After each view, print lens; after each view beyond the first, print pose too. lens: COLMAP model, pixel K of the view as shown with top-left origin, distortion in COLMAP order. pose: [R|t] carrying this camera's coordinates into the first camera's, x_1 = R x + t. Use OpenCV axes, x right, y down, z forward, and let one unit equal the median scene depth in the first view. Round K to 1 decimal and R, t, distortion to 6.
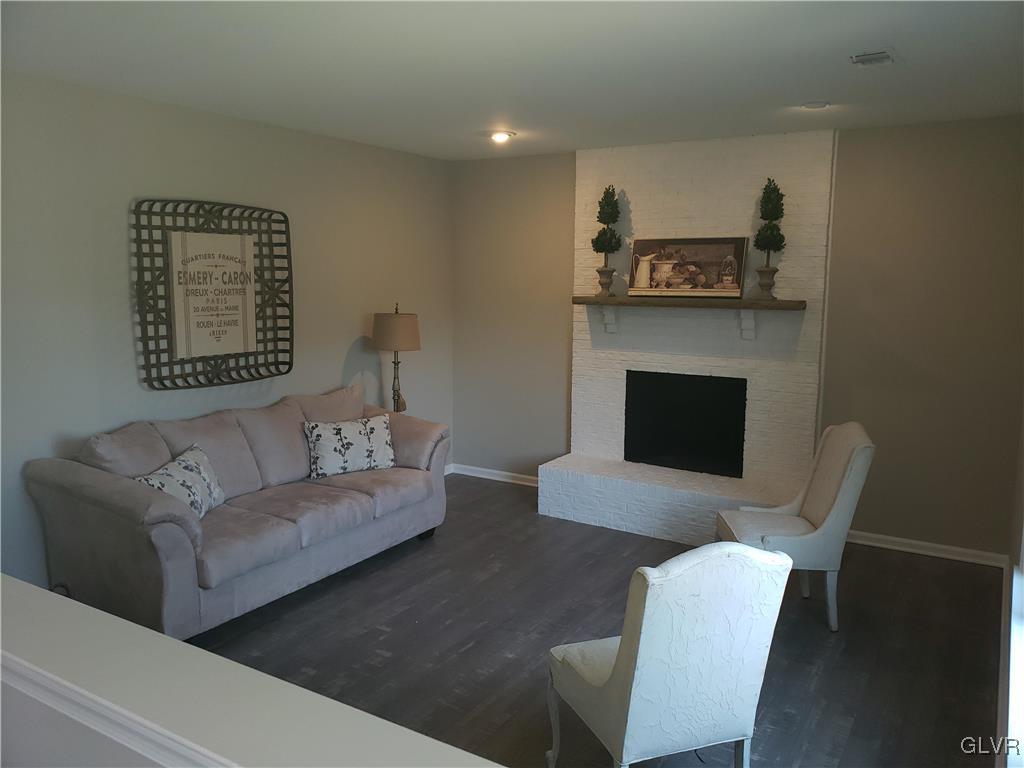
lens RADIAL K [[792.9, 0, 512.0], [0, 792.9, 384.0], [0, 0, 1]] dist [0.098405, -0.170073]
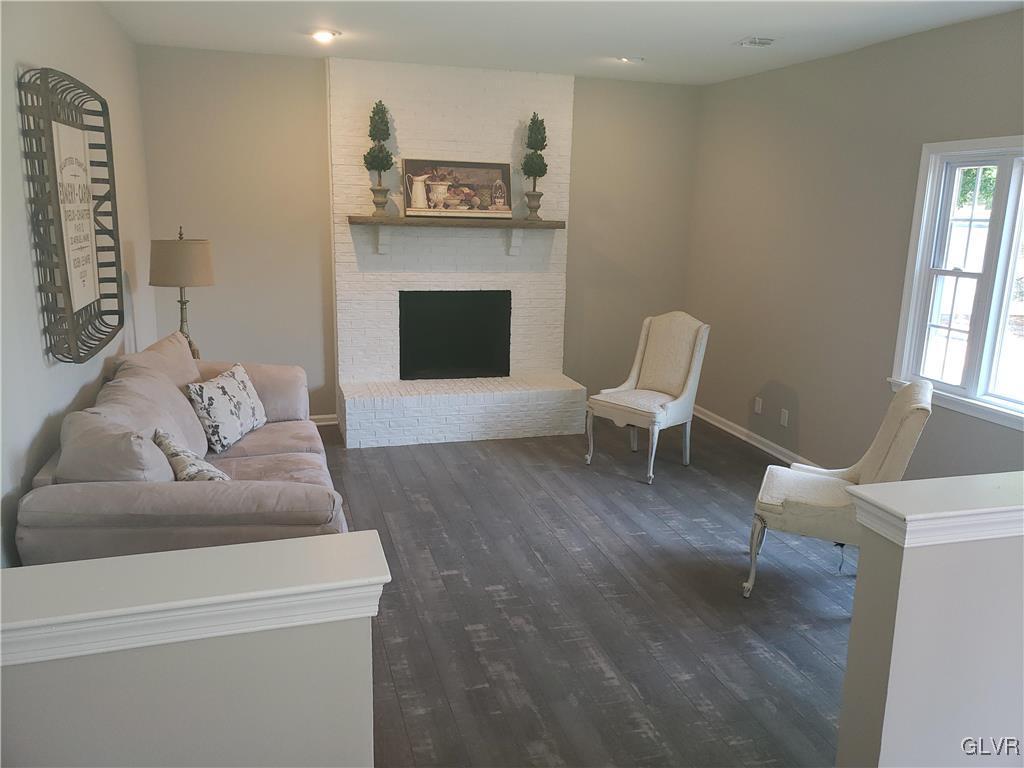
lens RADIAL K [[792.9, 0, 512.0], [0, 792.9, 384.0], [0, 0, 1]] dist [0.098405, -0.170073]
pose [[0.671358, -0.158380, 0.724012, -0.550103], [0.081276, 0.986741, 0.140487, -0.033266], [-0.736663, -0.035472, 0.675329, 0.219287]]
